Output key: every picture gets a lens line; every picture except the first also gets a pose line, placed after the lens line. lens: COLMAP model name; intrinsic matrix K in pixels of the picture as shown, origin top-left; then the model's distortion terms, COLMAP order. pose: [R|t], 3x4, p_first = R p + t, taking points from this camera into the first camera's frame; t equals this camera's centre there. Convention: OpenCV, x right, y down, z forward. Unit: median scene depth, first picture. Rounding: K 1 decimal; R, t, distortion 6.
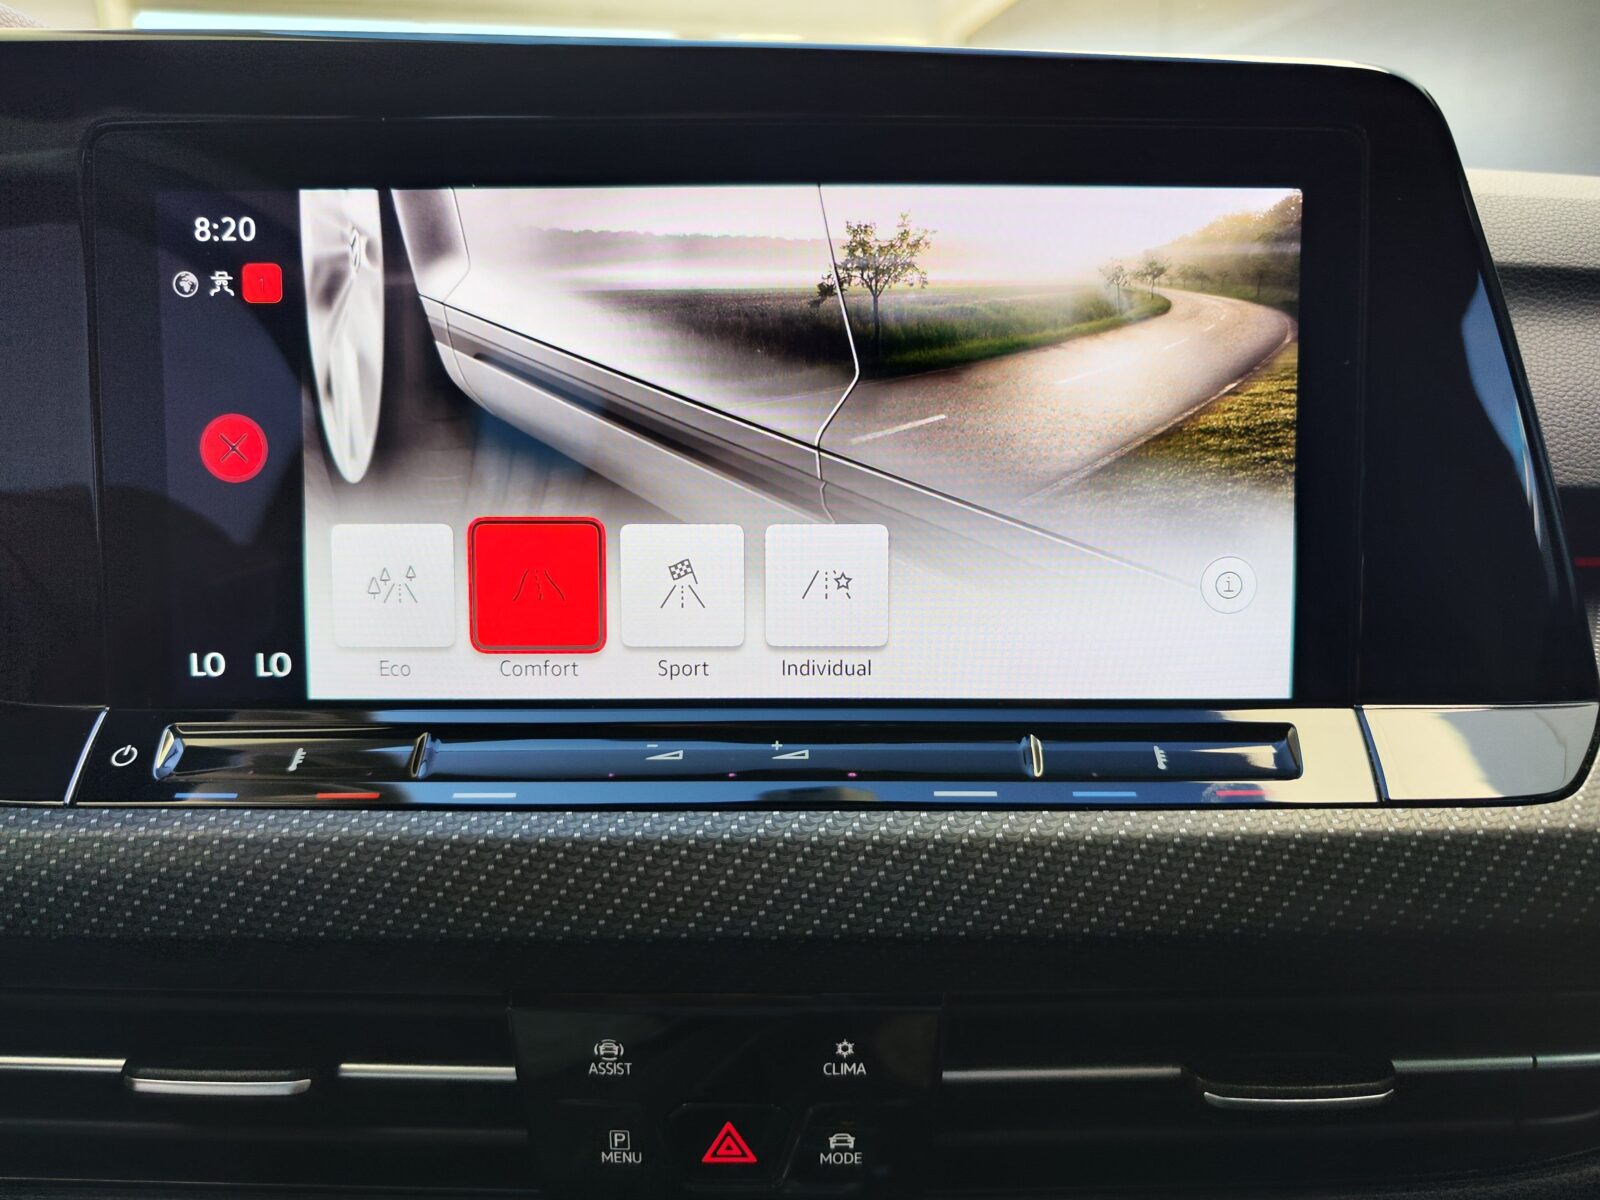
lens RADIAL K [[1119.3, 0, 792.2], [0, 1119.3, 614.3], [0, 0, 1]] dist [-0.038236, 0.010694]
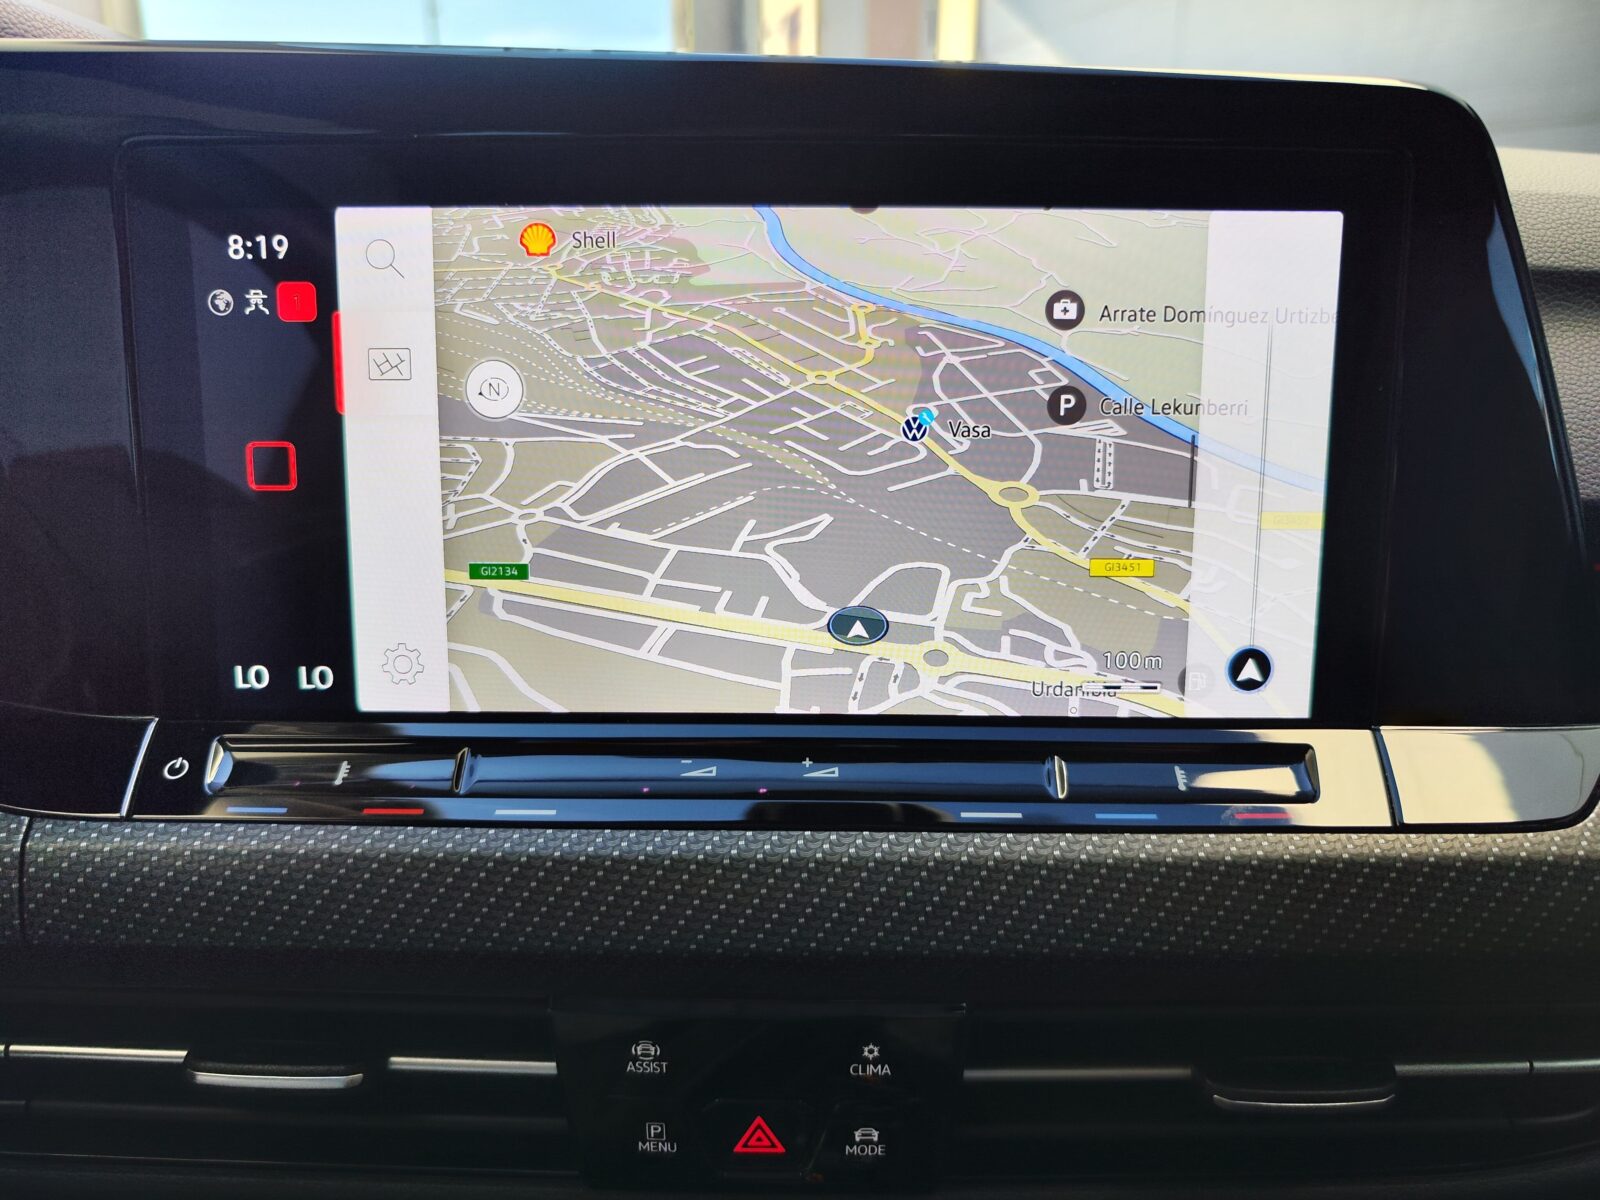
lens RADIAL K [[1119.3, 0, 786.1], [0, 1119.3, 604.6], [0, 0, 1]] dist [-0.038236, 0.010694]
pose [[0.999928, 0.006453, -0.010091, -0.024400], [-0.005731, 0.997530, 0.070014, -0.101543], [0.010517, -0.069951, 0.997495, -0.016354]]
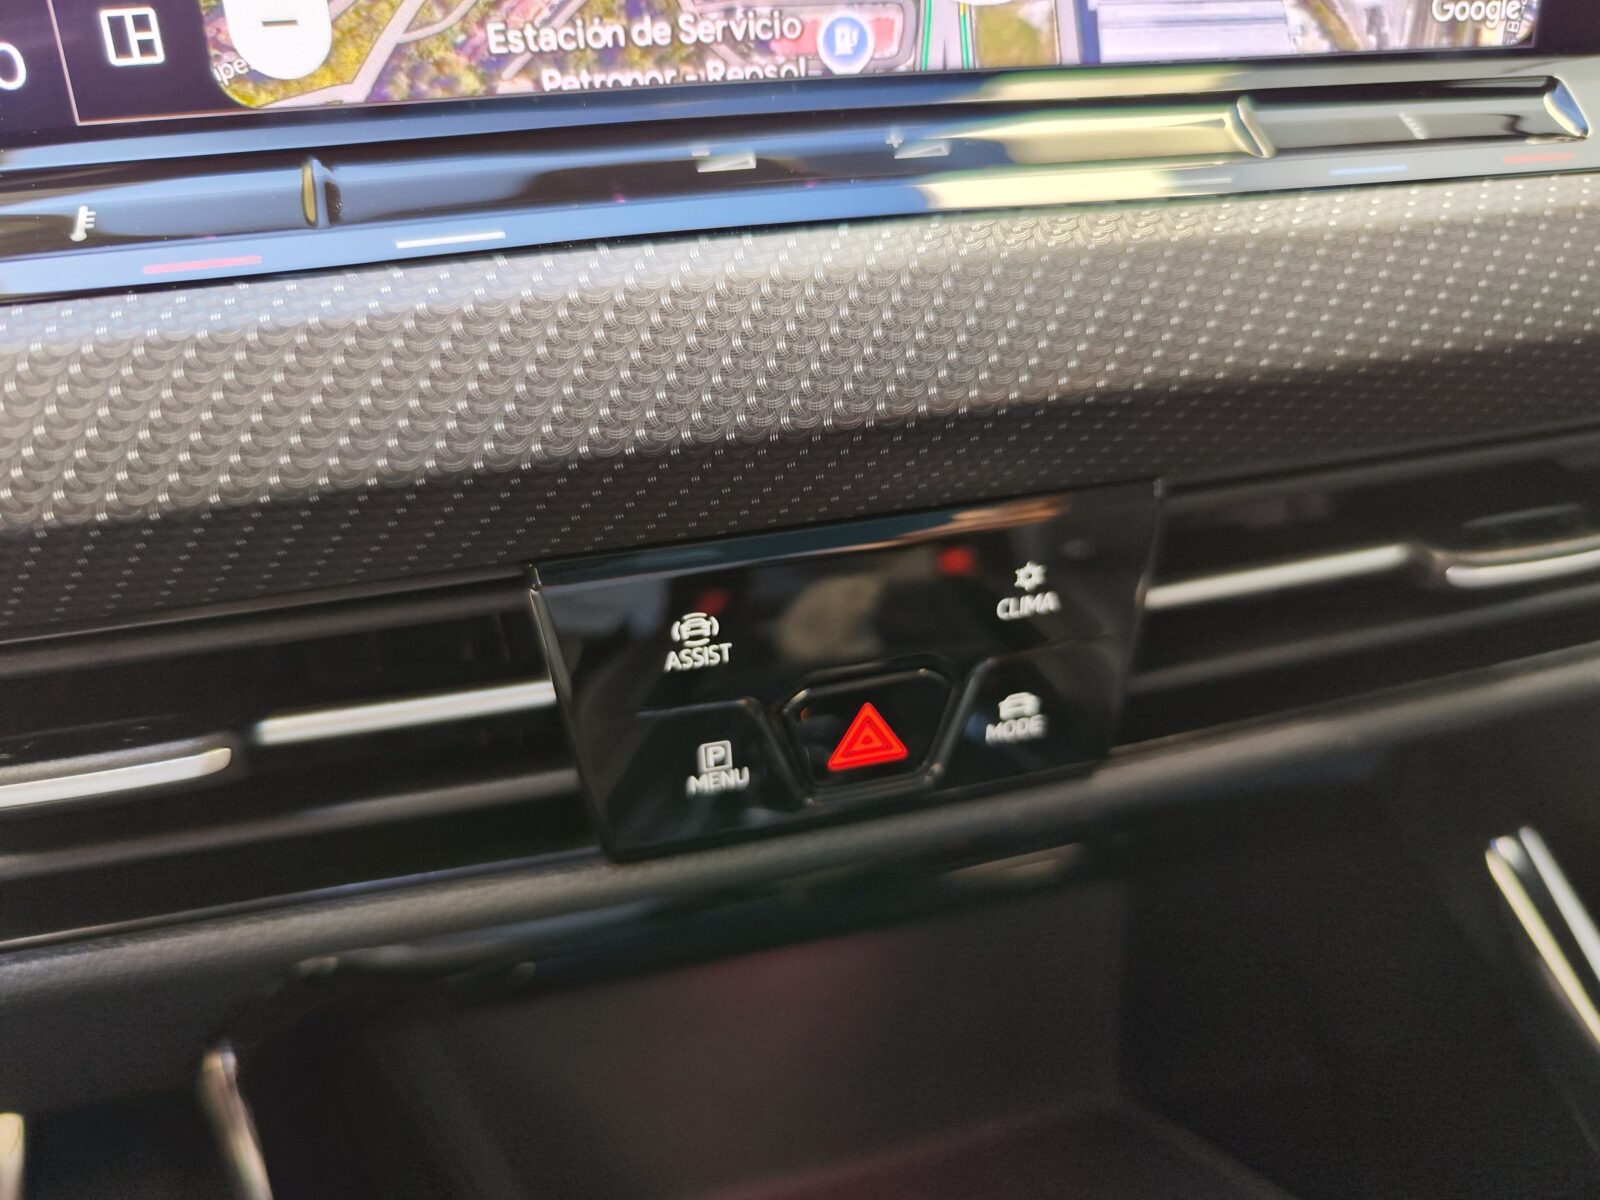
lens RADIAL K [[1152.8, 0, 795.5], [0, 1152.8, 591.0], [0, 0, 1]] dist [-0.065220, 0.021353]
pose [[0.967645, -0.139722, 0.210096, -0.246742], [0.081177, 0.960800, 0.265090, 0.191767], [-0.238899, -0.239458, 0.941056, 0.343548]]
